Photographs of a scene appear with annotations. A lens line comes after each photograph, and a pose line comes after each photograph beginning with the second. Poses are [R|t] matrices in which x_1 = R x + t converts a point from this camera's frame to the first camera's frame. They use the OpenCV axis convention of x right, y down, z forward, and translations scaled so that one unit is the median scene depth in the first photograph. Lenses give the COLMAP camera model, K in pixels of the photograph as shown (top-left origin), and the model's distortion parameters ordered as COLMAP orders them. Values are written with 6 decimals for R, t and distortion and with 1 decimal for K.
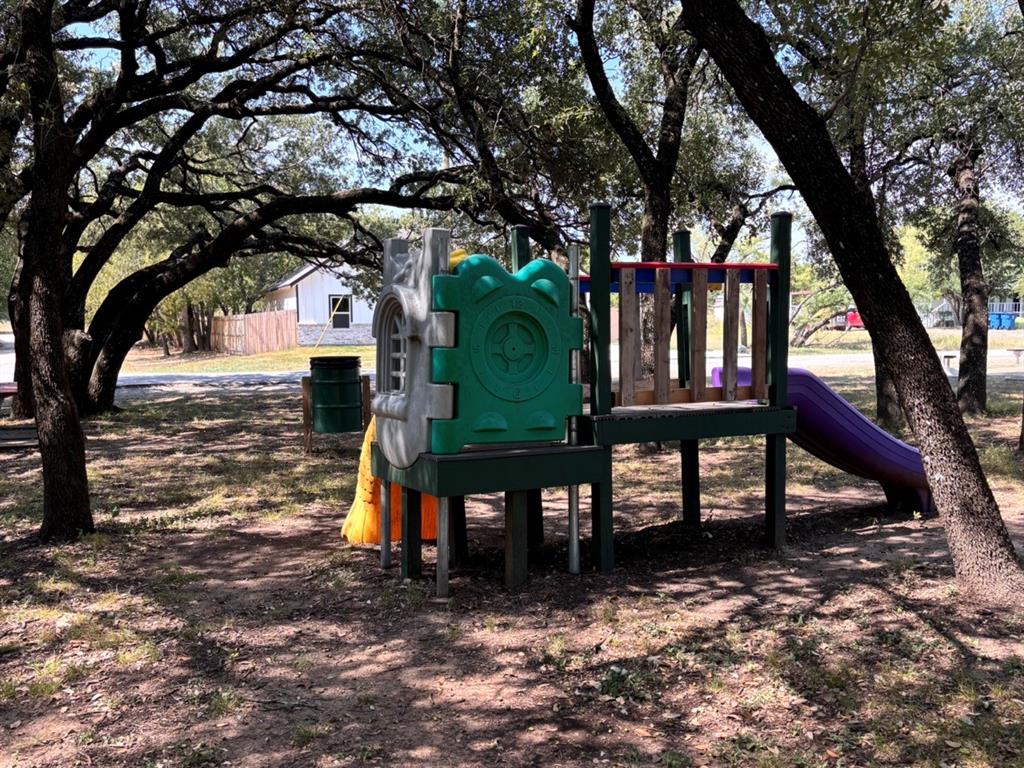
lens RADIAL K [[941.6, 0, 512.3], [0, 941.6, 390.6], [0, 0, 1]] dist [0.036004, 0.000000]
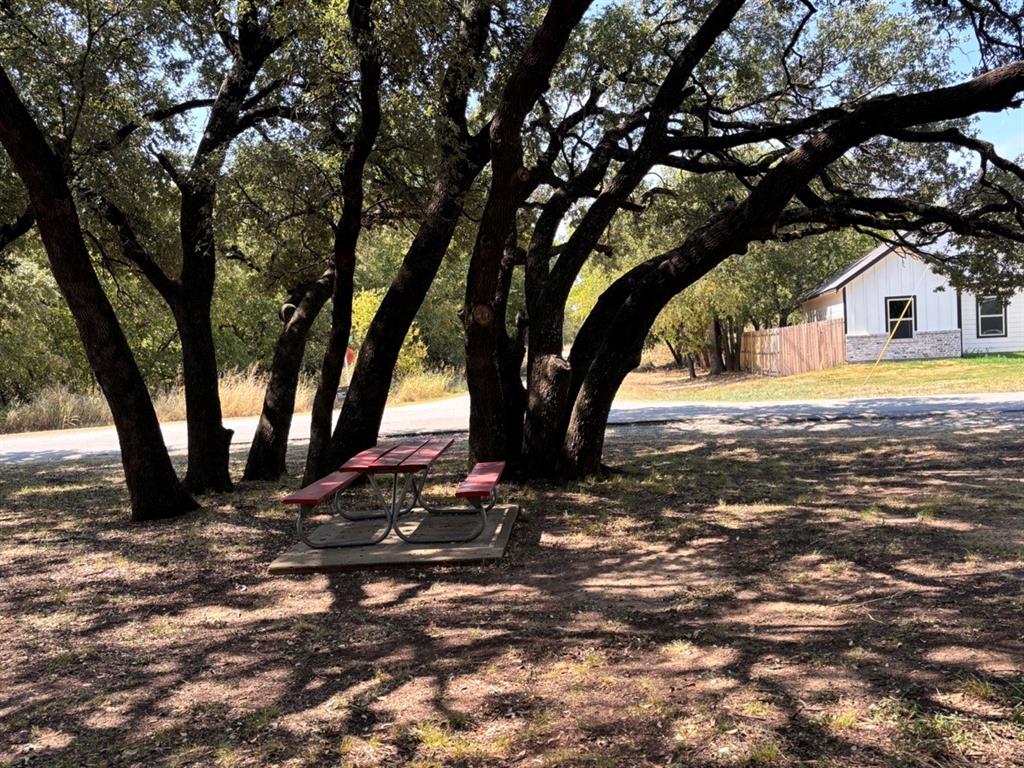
lens RADIAL K [[941.6, 0, 510.4], [0, 941.6, 391.8], [0, 0, 1]] dist [0.036004, 0.000000]
pose [[0.854046, -0.014001, -0.520009, -0.088903], [0.005504, 0.999825, -0.017879, -0.016955], [0.520168, 0.012407, 0.853974, 0.271504]]
